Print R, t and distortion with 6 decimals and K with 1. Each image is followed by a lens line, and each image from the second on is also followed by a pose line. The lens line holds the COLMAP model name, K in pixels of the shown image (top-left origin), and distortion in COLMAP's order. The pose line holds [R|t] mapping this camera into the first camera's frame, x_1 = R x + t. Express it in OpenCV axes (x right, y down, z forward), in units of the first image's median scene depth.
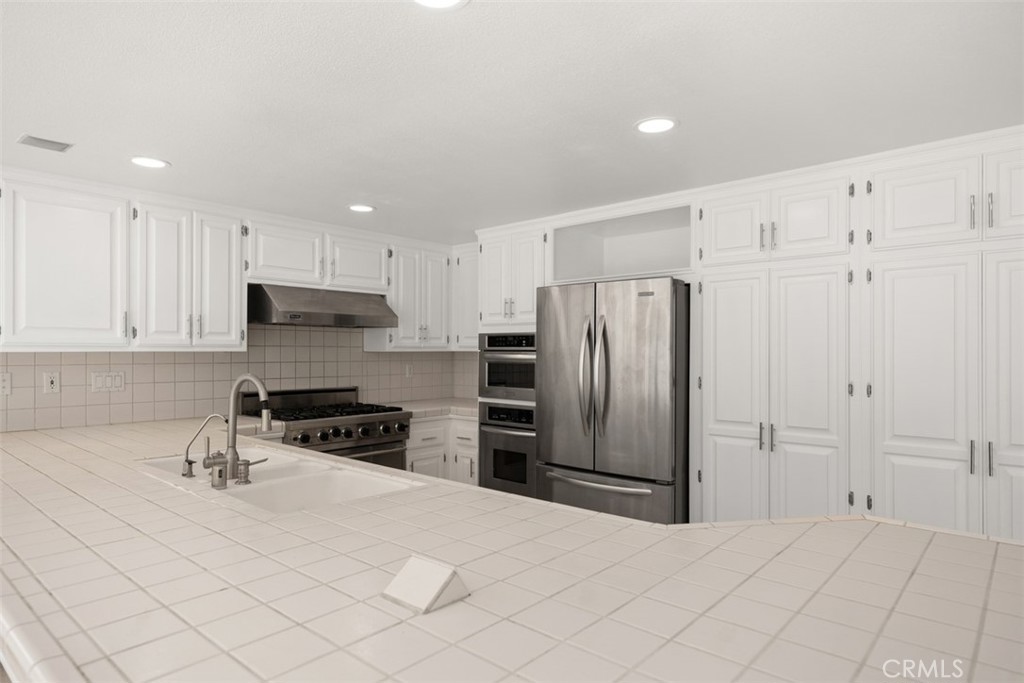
lens RADIAL K [[597.3, 0, 513.5], [0, 597.3, 348.8], [0, 0, 1]] dist [0.003619, 0.000673]
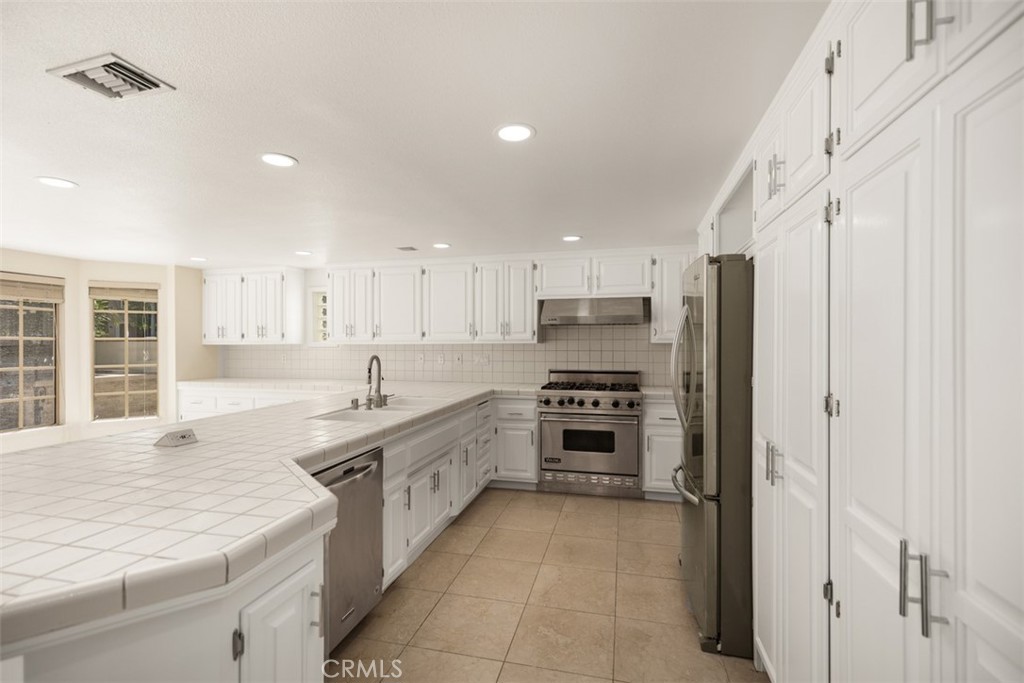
lens RADIAL K [[462.6, 0, 509.4], [0, 462.6, 343.1], [0, 0, 1]] dist [0.004935, 0.000377]
pose [[0.446598, -0.004192, -0.894725, 0.614294], [0.006405, 0.999978, -0.001488, 0.005009], [0.894712, -0.005066, 0.446615, 0.392574]]
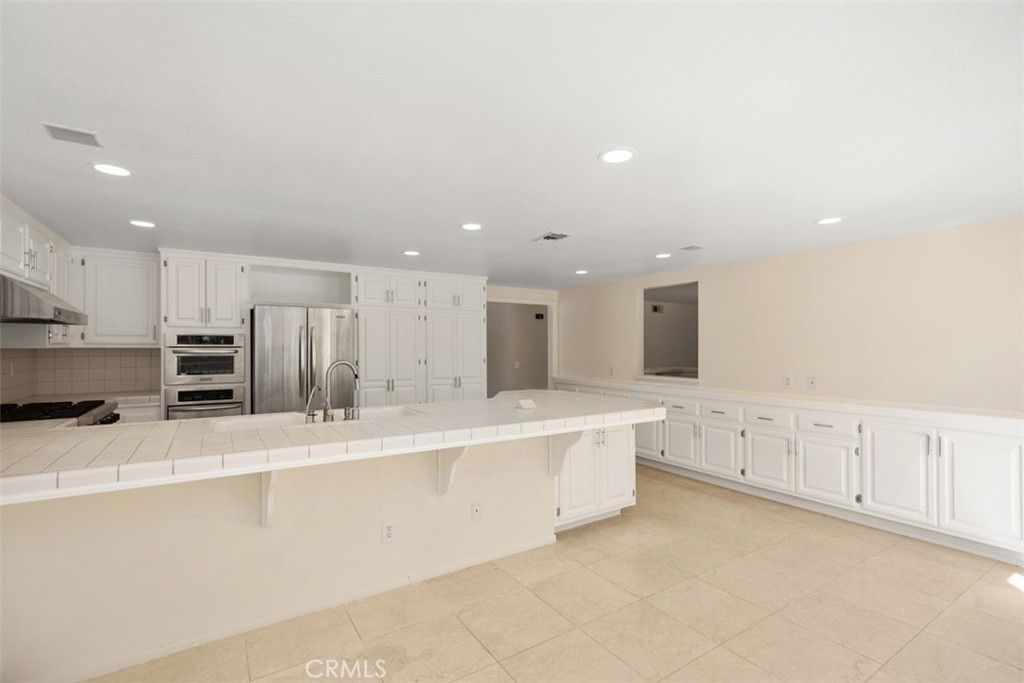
lens RADIAL K [[462.6, 0, 499.6], [0, 462.6, 337.0], [0, 0, 1]] dist [0.004935, 0.000377]
pose [[0.288107, 0.019061, 0.957408, -0.894236], [-0.002124, 0.999812, -0.019267, -0.000923], [-0.957596, 0.003518, 0.288094, 0.079301]]
